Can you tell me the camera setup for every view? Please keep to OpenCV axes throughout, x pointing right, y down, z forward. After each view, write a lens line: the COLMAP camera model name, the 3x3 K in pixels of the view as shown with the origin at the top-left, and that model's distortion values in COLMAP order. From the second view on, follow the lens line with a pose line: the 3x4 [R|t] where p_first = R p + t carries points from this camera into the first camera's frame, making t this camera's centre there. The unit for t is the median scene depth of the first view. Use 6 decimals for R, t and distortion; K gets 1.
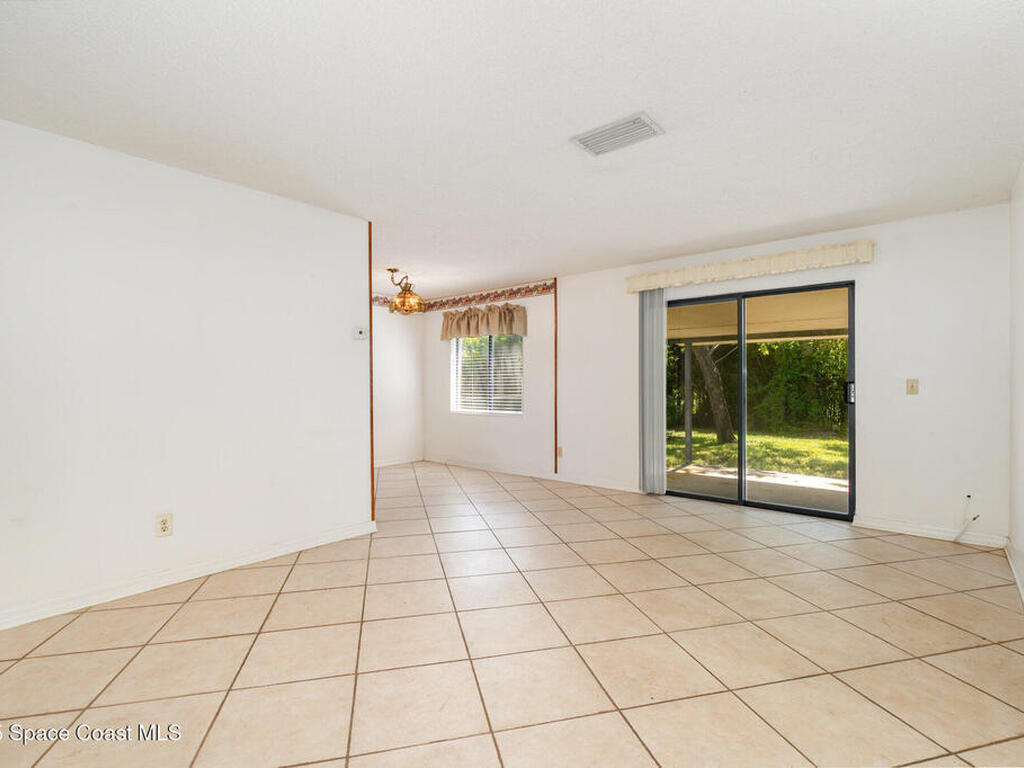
lens RADIAL K [[503.2, 0, 517.9], [0, 503.2, 378.1], [0, 0, 1]] dist [-0.003139, 0.002271]
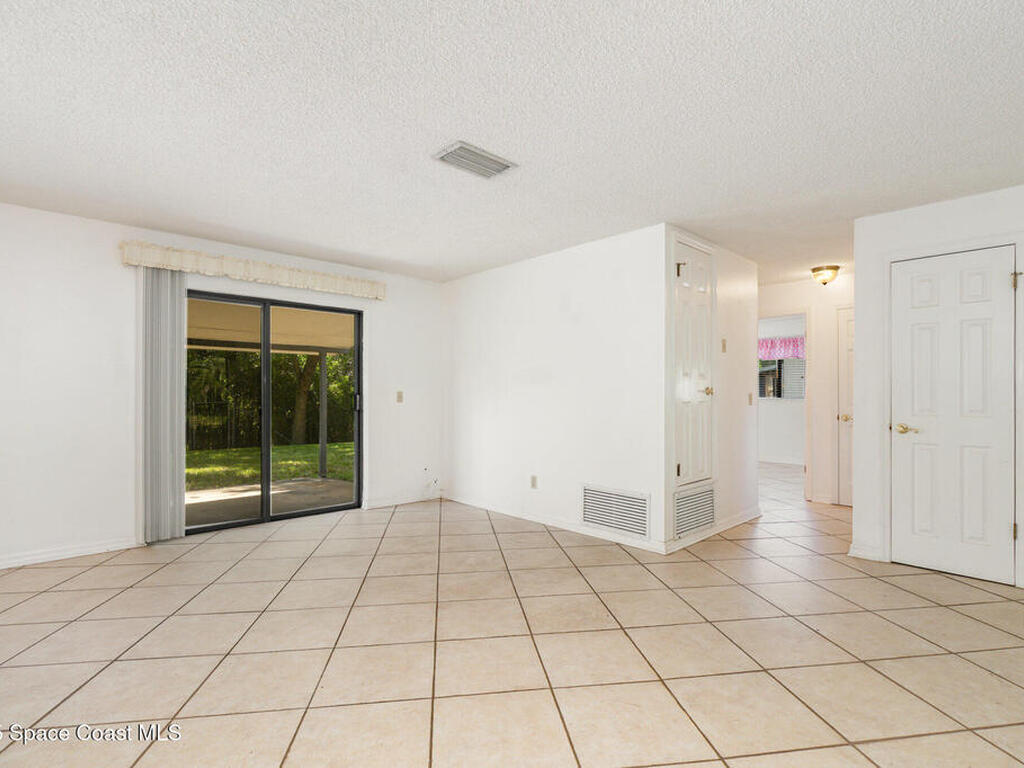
lens RADIAL K [[503.2, 0, 517.9], [0, 503.2, 390.9], [0, 0, 1]] dist [-0.003139, 0.002271]
pose [[0.126027, 0.011539, 0.991960, -0.442175], [-0.008654, 0.999907, -0.010532, 0.010176], [-0.991989, -0.007257, 0.126115, 0.406947]]
